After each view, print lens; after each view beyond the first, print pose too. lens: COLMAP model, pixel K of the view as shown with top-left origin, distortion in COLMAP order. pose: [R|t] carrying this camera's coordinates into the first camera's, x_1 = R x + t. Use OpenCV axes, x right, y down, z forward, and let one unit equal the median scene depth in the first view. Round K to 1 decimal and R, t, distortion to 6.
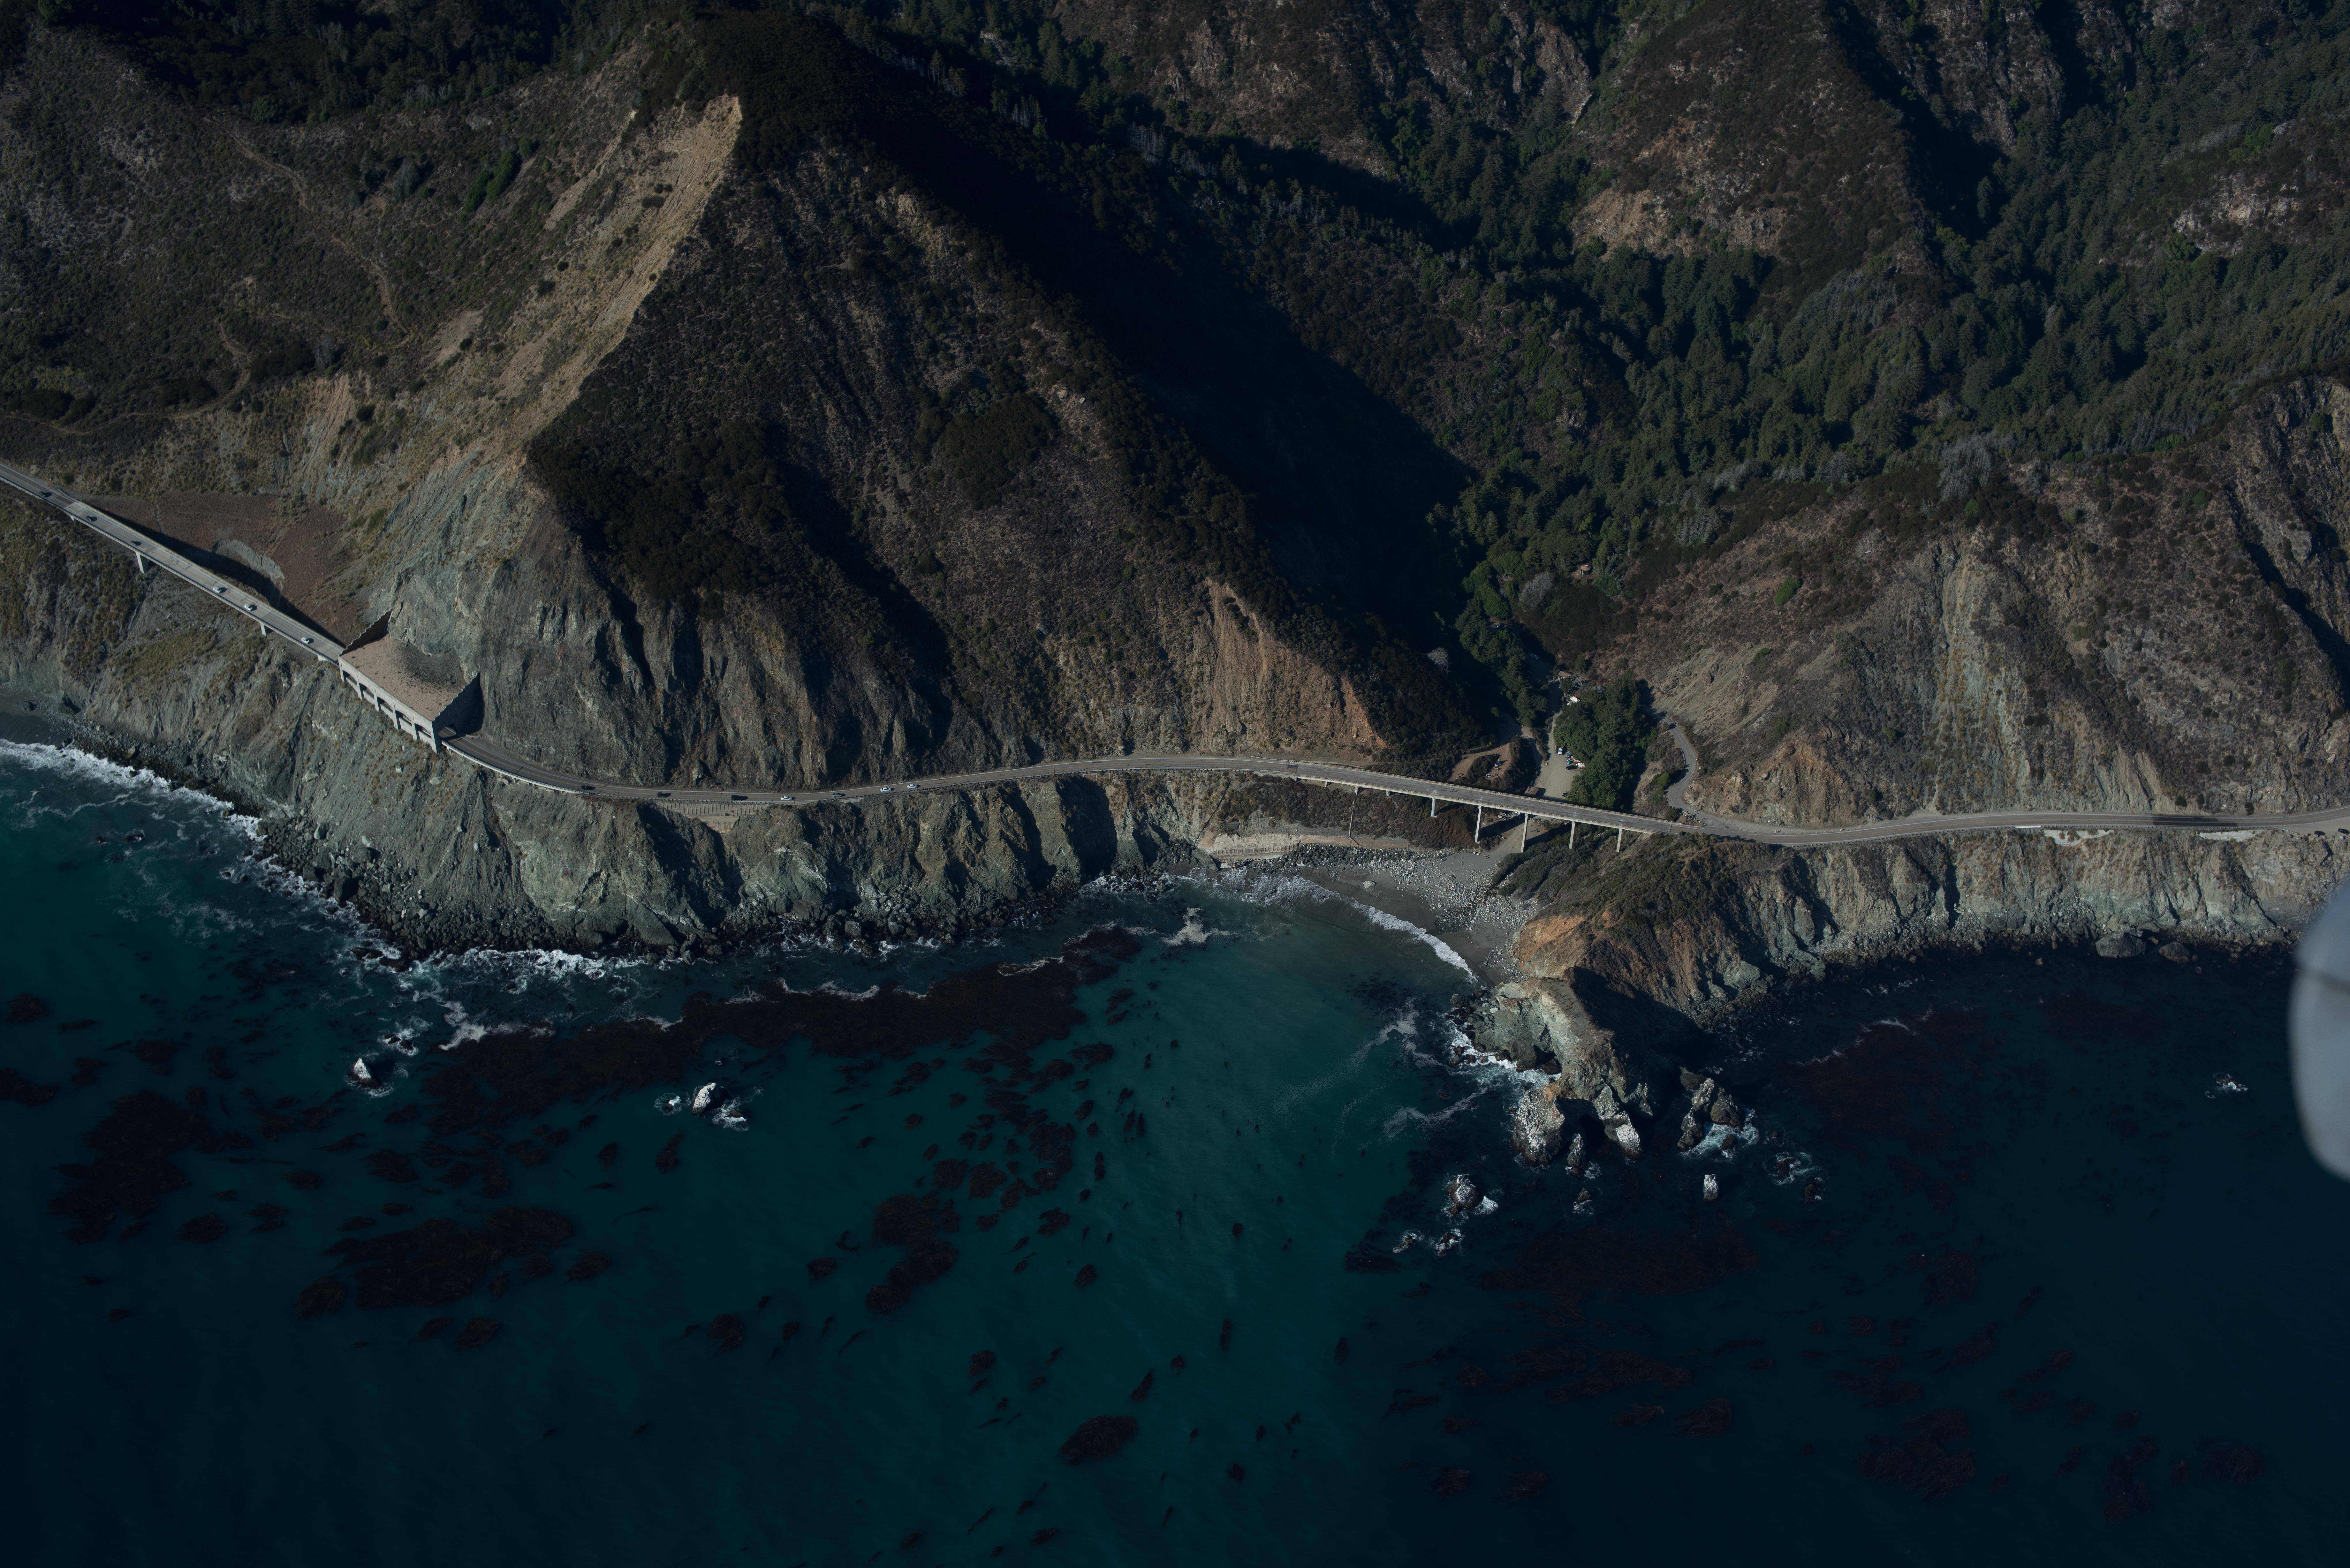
lens RADIAL K [[2693.4, 0, 1175.0], [0, 2693.4, 784.0], [0, 0, 1]] dist [-0.124127, 0.141267]
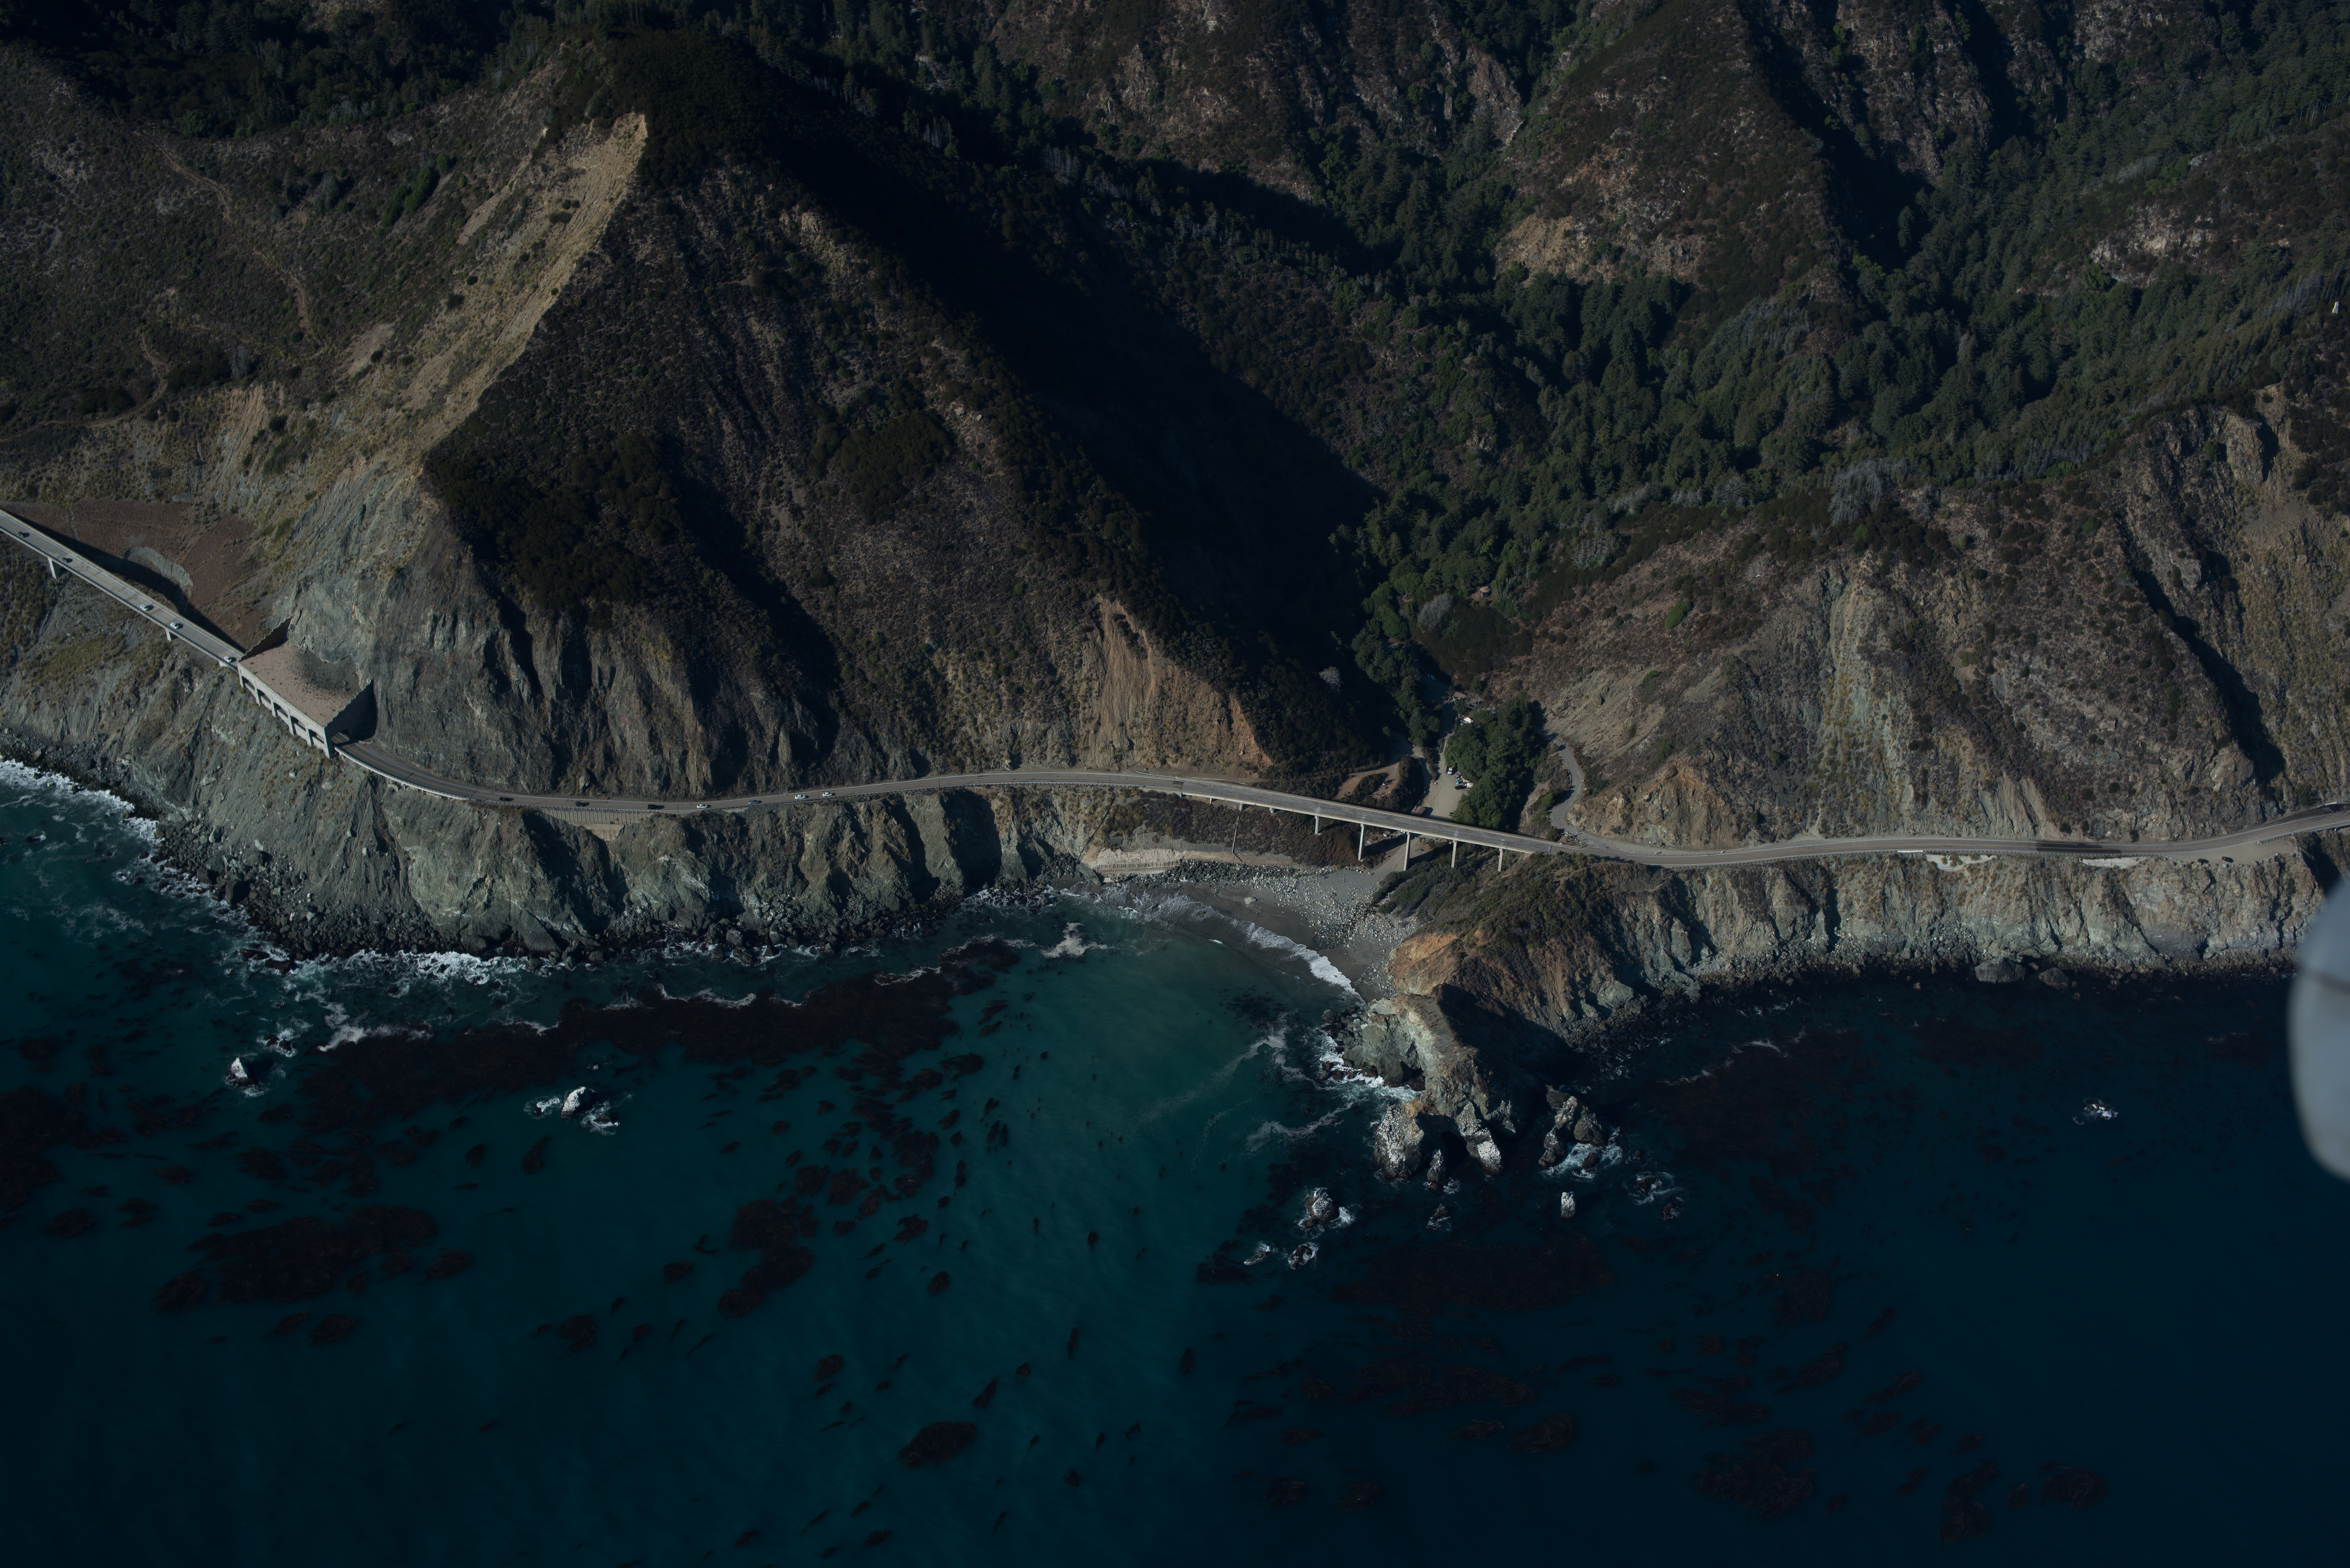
lens RADIAL K [[2693.4, 0, 1175.0], [0, 2693.4, 784.0], [0, 0, 1]] dist [-0.124127, 0.141267]
pose [[0.999879, 0.012156, -0.009689, 0.051930], [-0.012267, 0.999860, -0.011418, 0.005465], [0.009548, 0.011536, 0.999888, -0.005678]]
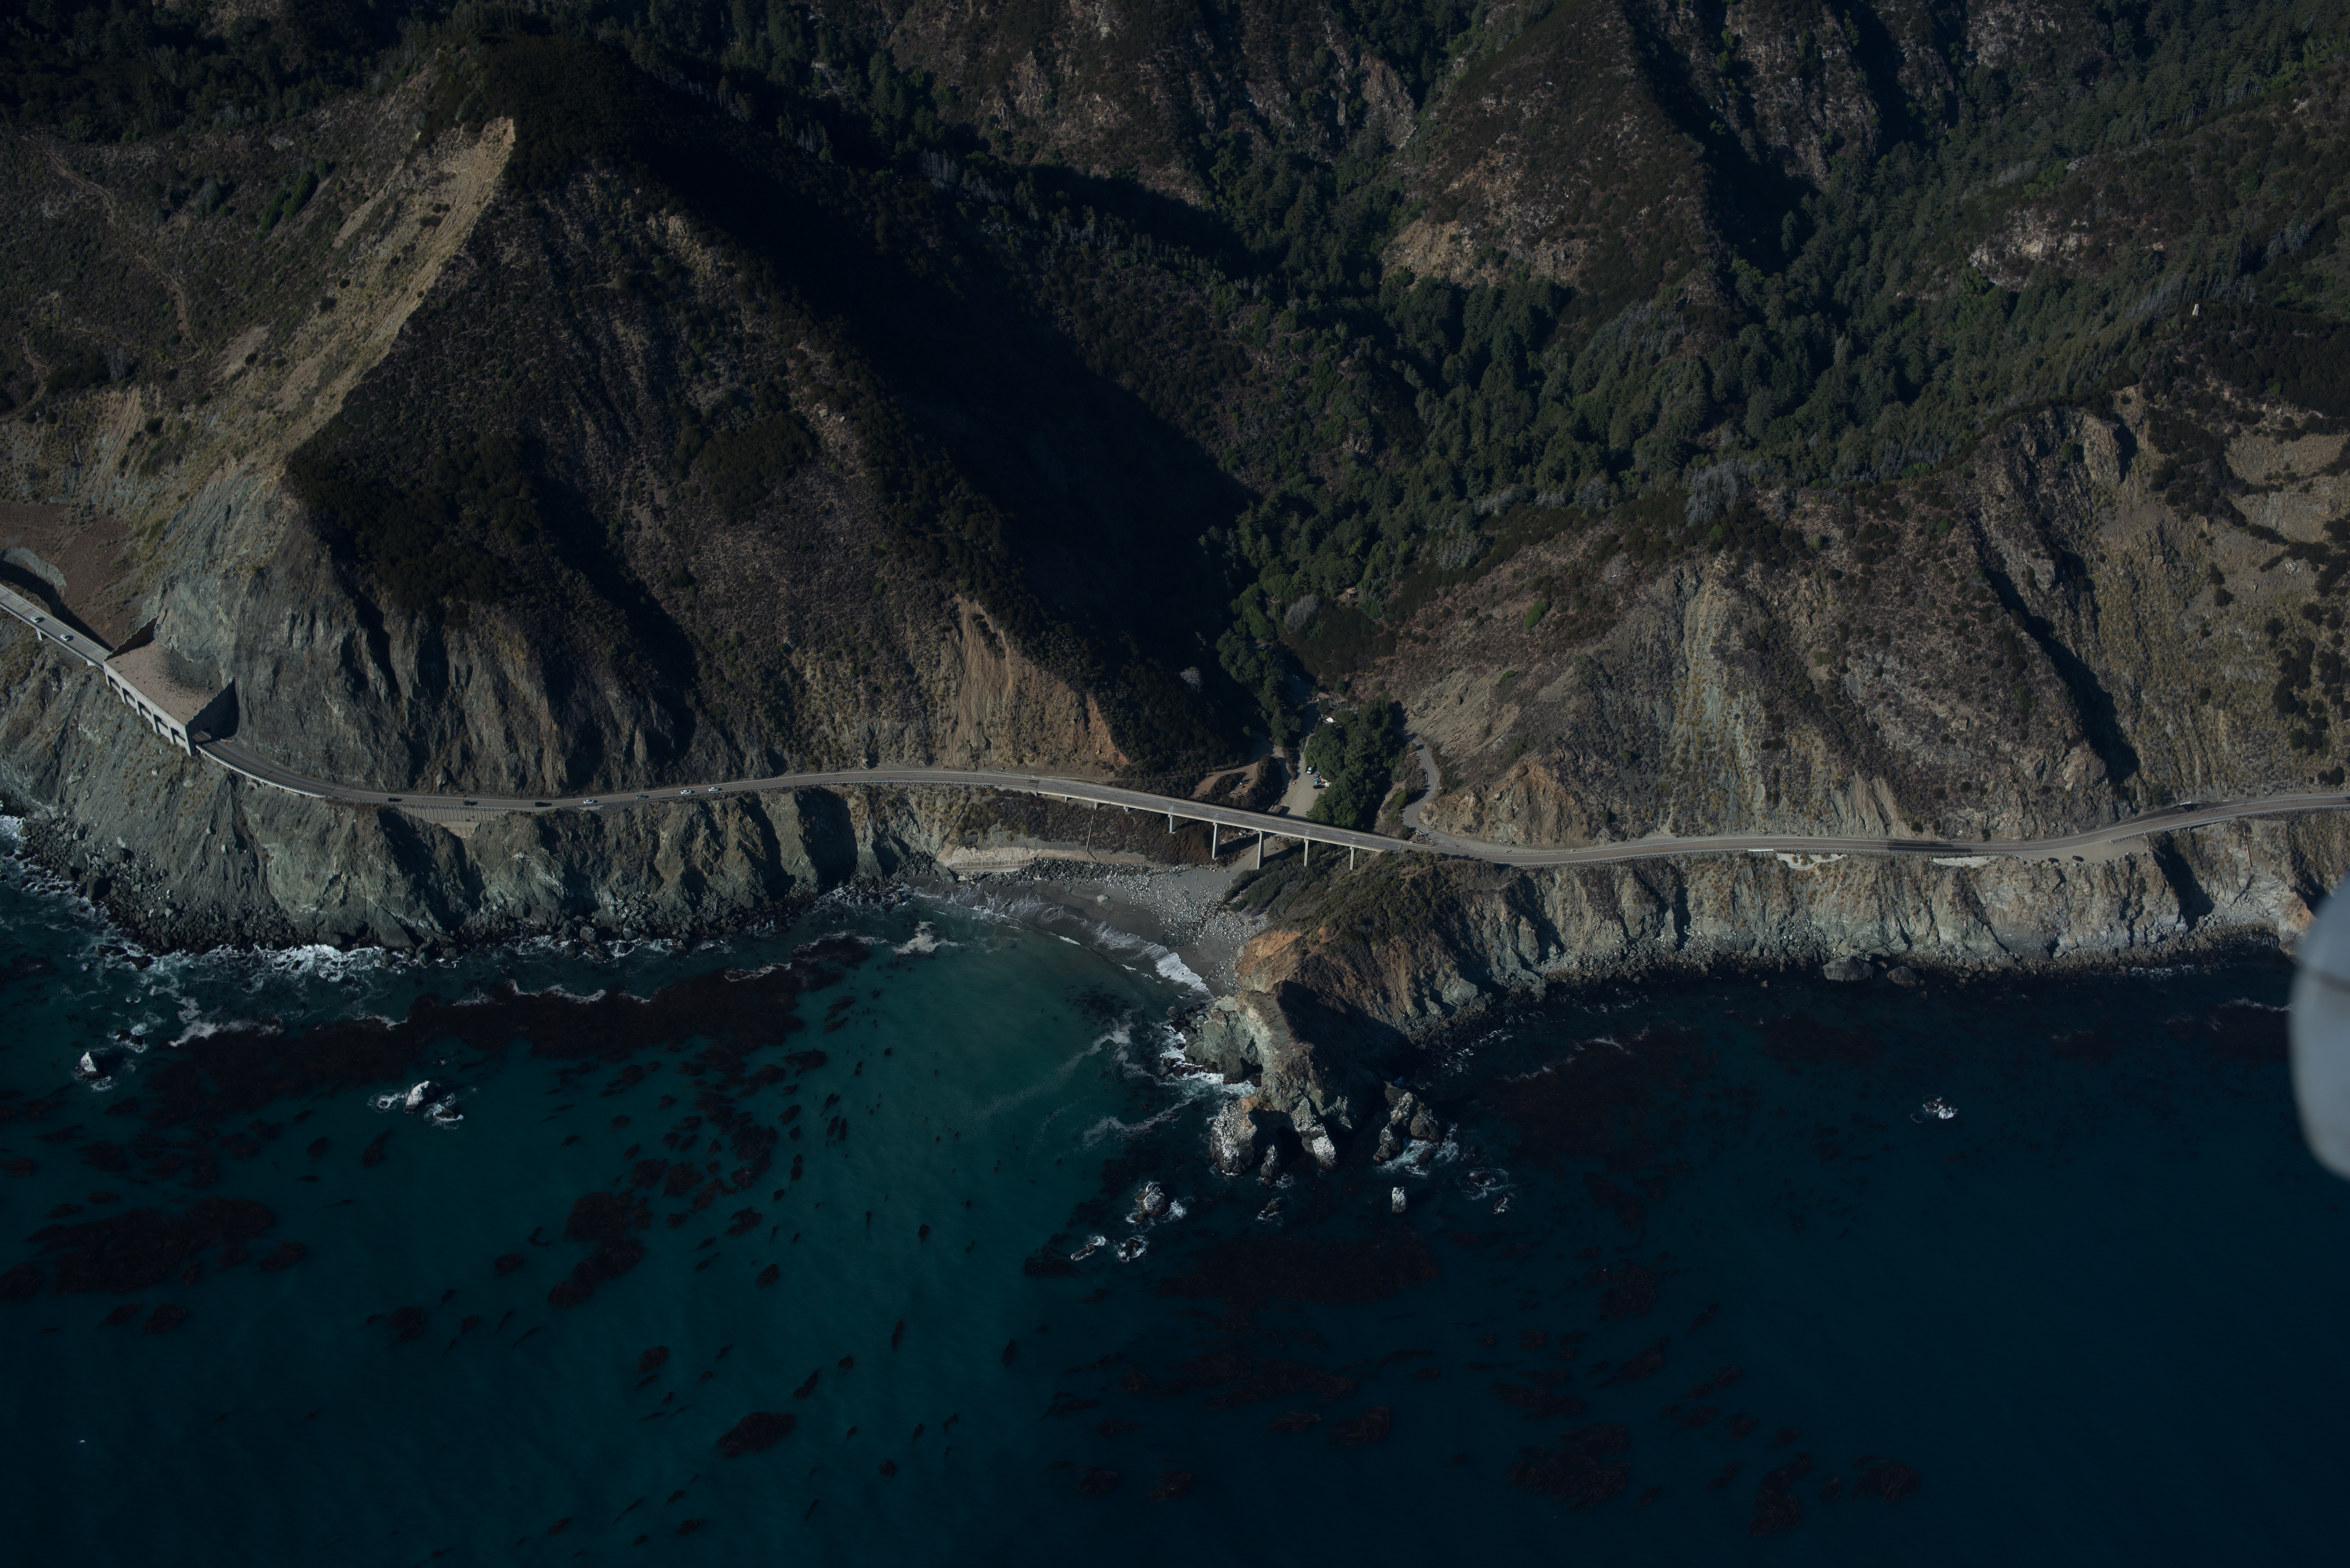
lens RADIAL K [[2693.4, 0, 1175.0], [0, 2693.4, 784.0], [0, 0, 1]] dist [-0.124127, 0.141267]
pose [[0.999887, 0.012942, -0.007678, 0.103794], [-0.013066, 0.999783, -0.016229, 0.010104], [0.007466, 0.016328, 0.999839, -0.010679]]
